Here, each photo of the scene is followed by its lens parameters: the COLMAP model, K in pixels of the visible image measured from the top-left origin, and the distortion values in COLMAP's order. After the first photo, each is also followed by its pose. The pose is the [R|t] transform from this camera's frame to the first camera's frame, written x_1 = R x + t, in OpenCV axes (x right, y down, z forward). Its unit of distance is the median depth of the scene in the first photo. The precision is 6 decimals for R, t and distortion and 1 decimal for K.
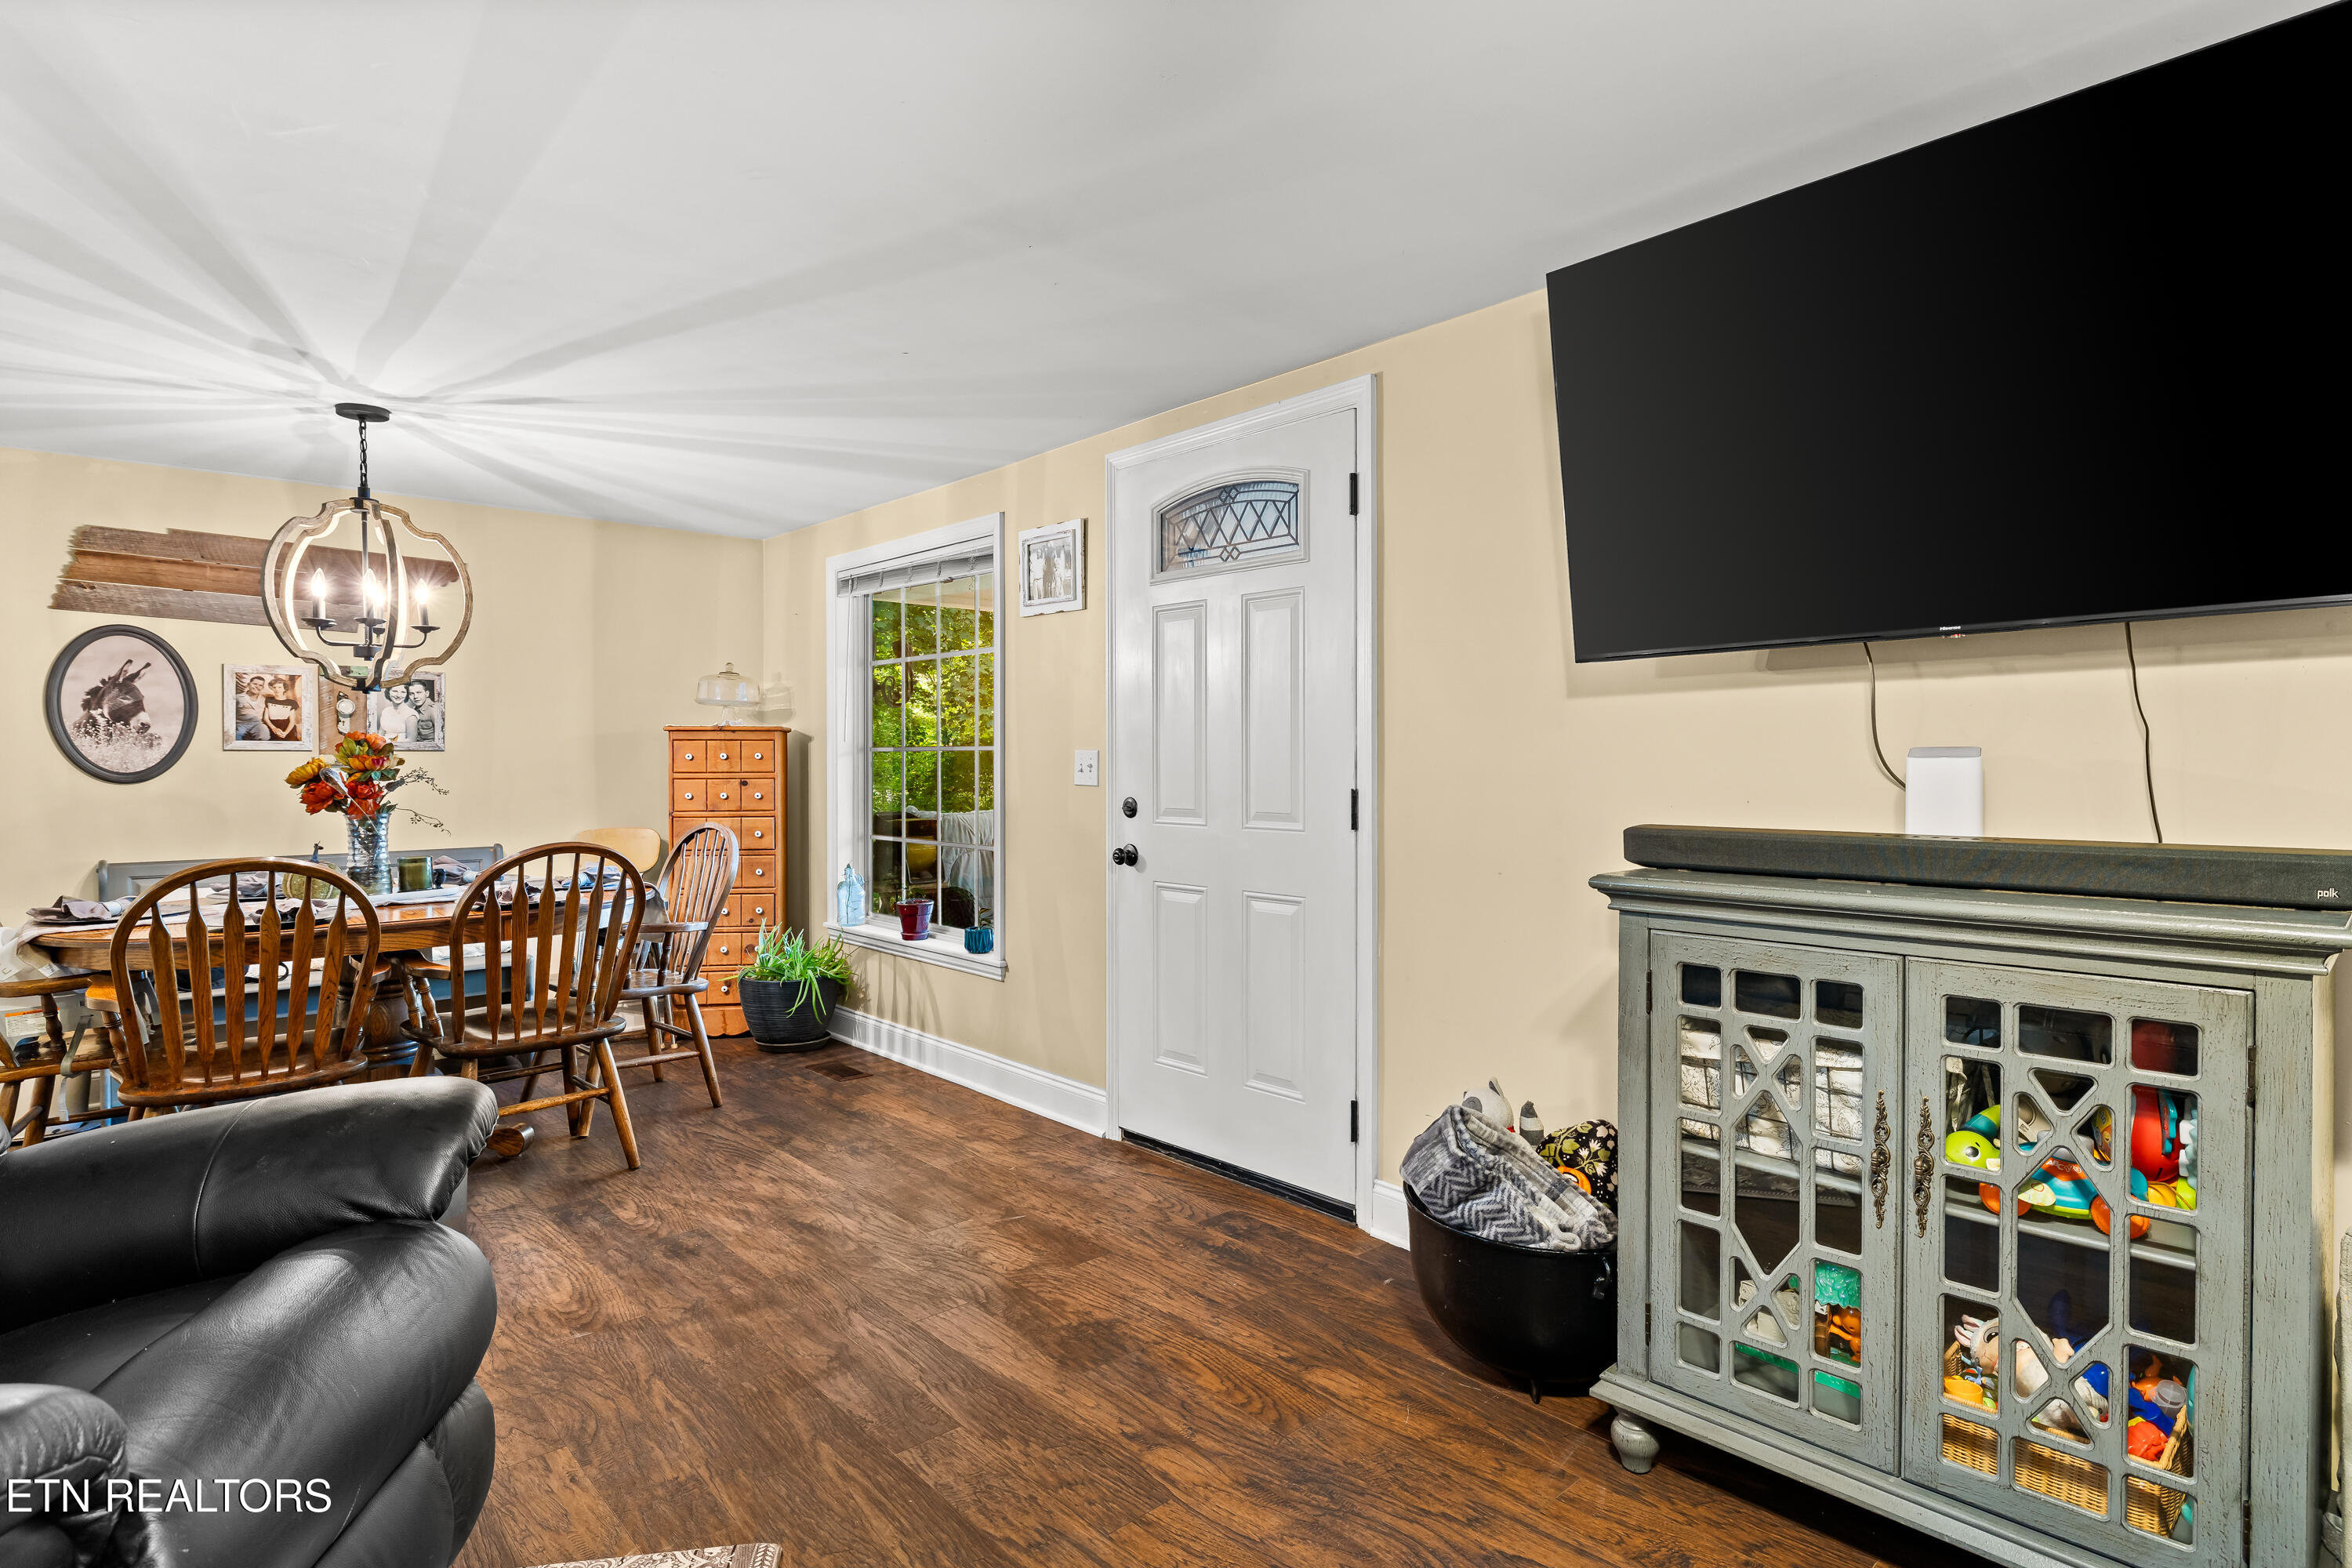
lens RADIAL K [[1221.7, 0, 1182.0], [0, 1221.7, 772.2], [0, 0, 1]] dist [0.000237, 0.000027]
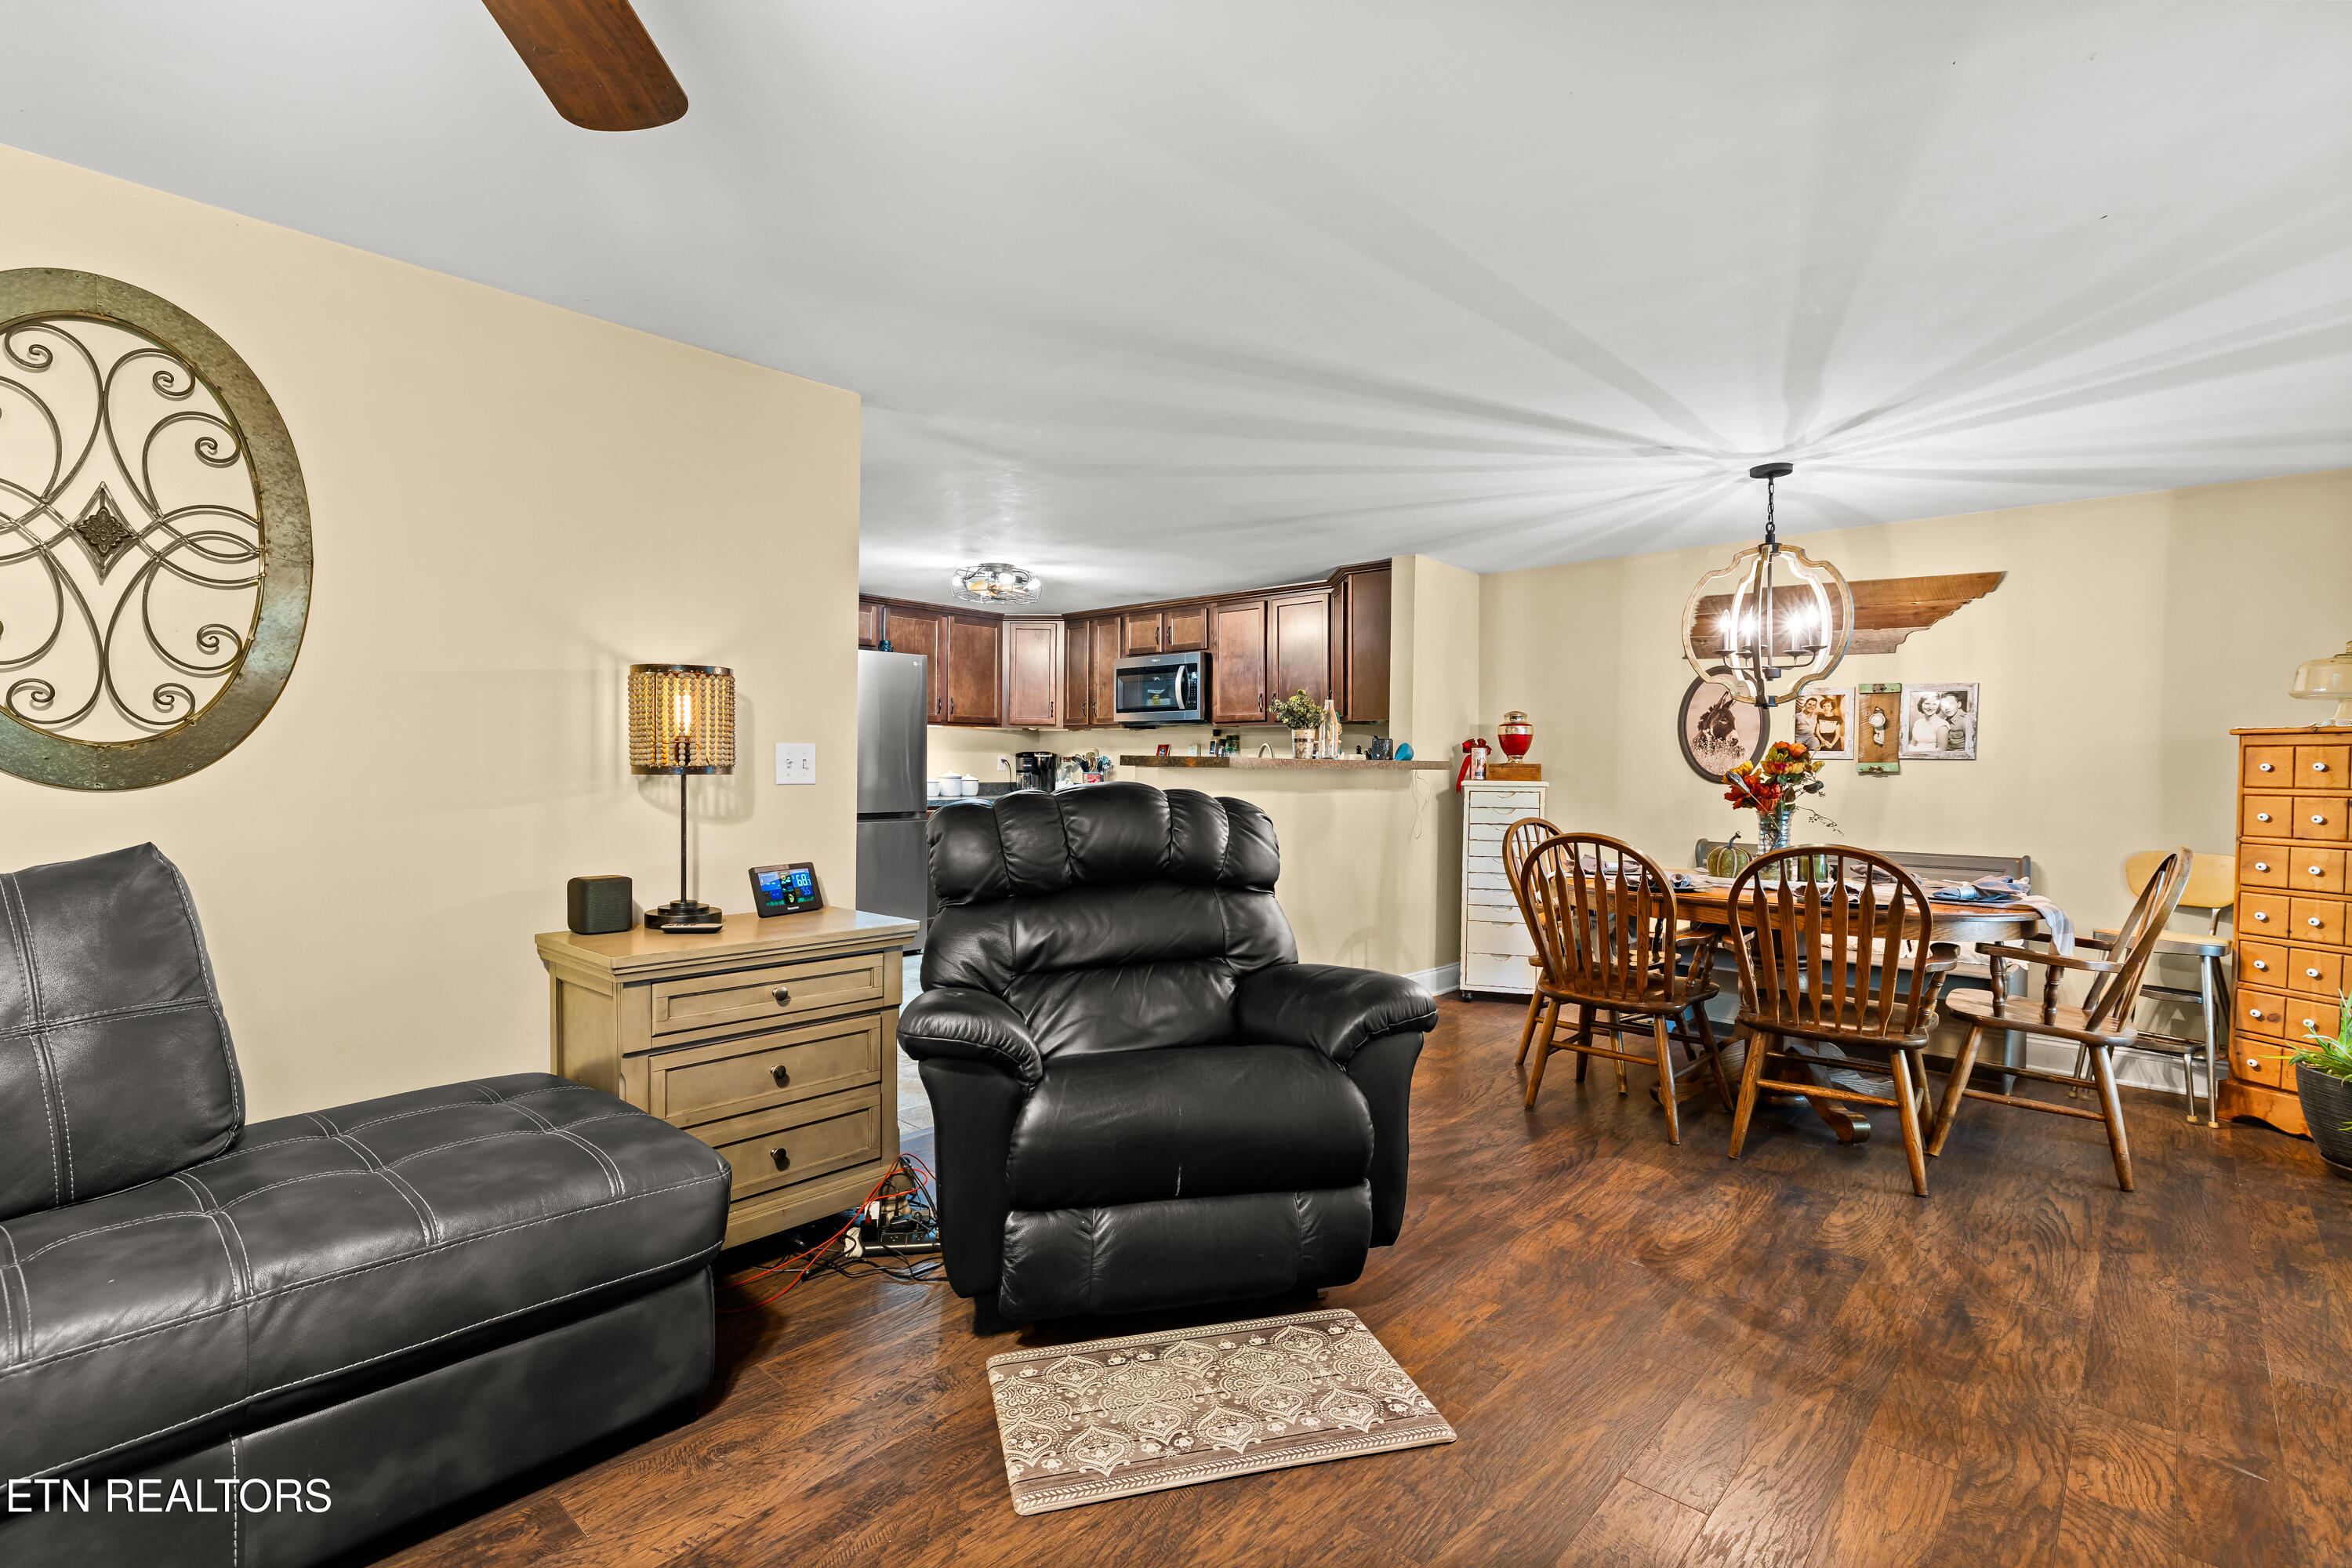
lens RADIAL K [[1134.8, 0, 1178.0], [0, 1134.8, 785.1], [0, 0, 1]] dist [0.002059, 0.000705]
pose [[0.071853, 0.019625, -0.997222, 0.360152], [-0.023400, 0.999564, 0.017985, 0.002600], [0.997141, 0.022042, 0.072281, 0.330619]]
